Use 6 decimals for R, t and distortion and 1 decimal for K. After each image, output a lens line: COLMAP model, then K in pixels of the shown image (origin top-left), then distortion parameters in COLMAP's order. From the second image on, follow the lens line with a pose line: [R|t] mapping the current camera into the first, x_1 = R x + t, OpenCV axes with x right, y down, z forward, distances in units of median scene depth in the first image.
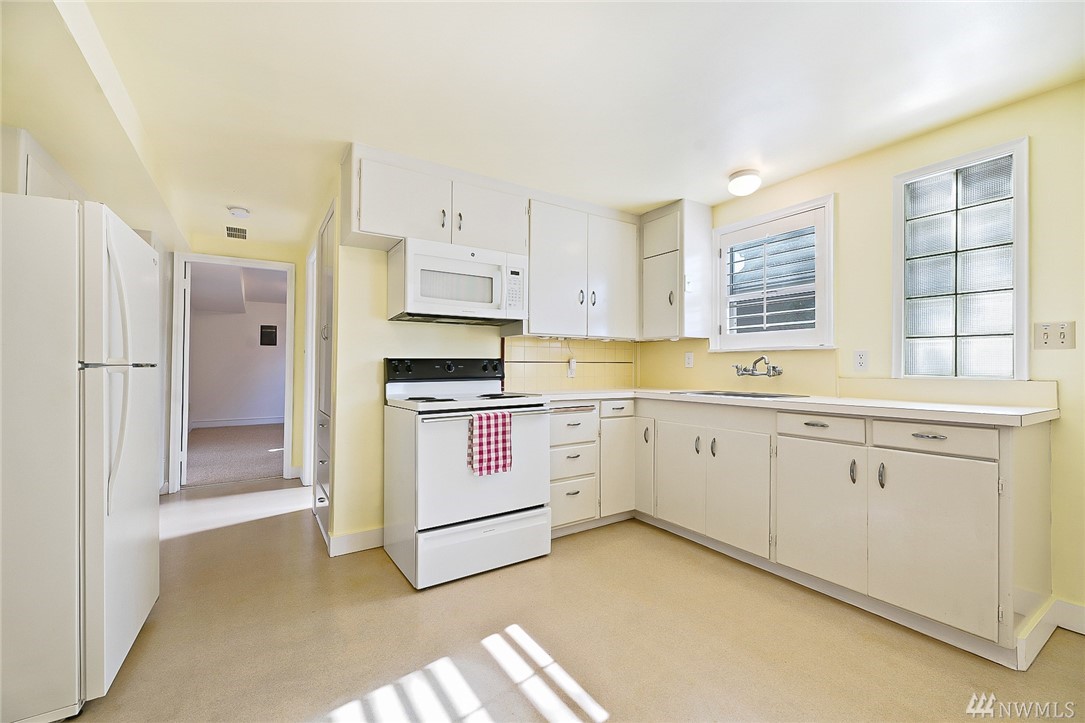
lens RADIAL K [[442.7, 0, 537.4], [0, 442.7, 365.9], [0, 0, 1]] dist [0.001981, -0.000121]
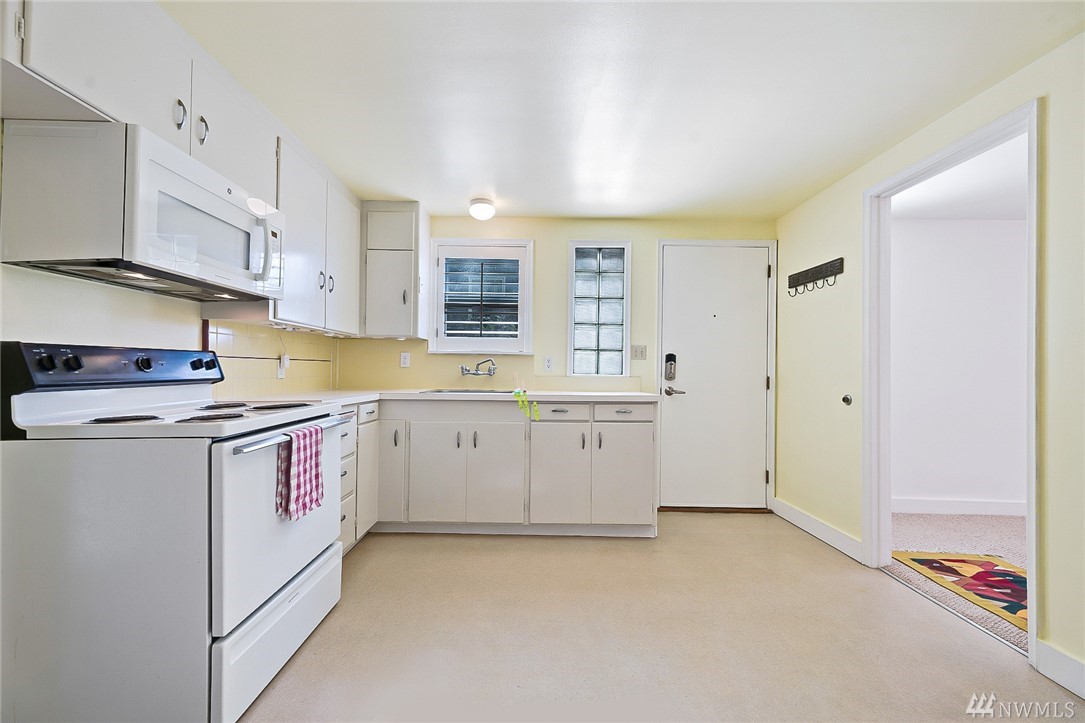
lens RADIAL K [[442.7, 0, 535.9], [0, 442.7, 363.7], [0, 0, 1]] dist [0.001981, -0.000121]
pose [[0.538707, 0.018195, 0.842297, -0.414437], [-0.013474, 0.999825, -0.012980, 0.004947], [-0.842386, -0.004357, 0.538858, 0.248185]]
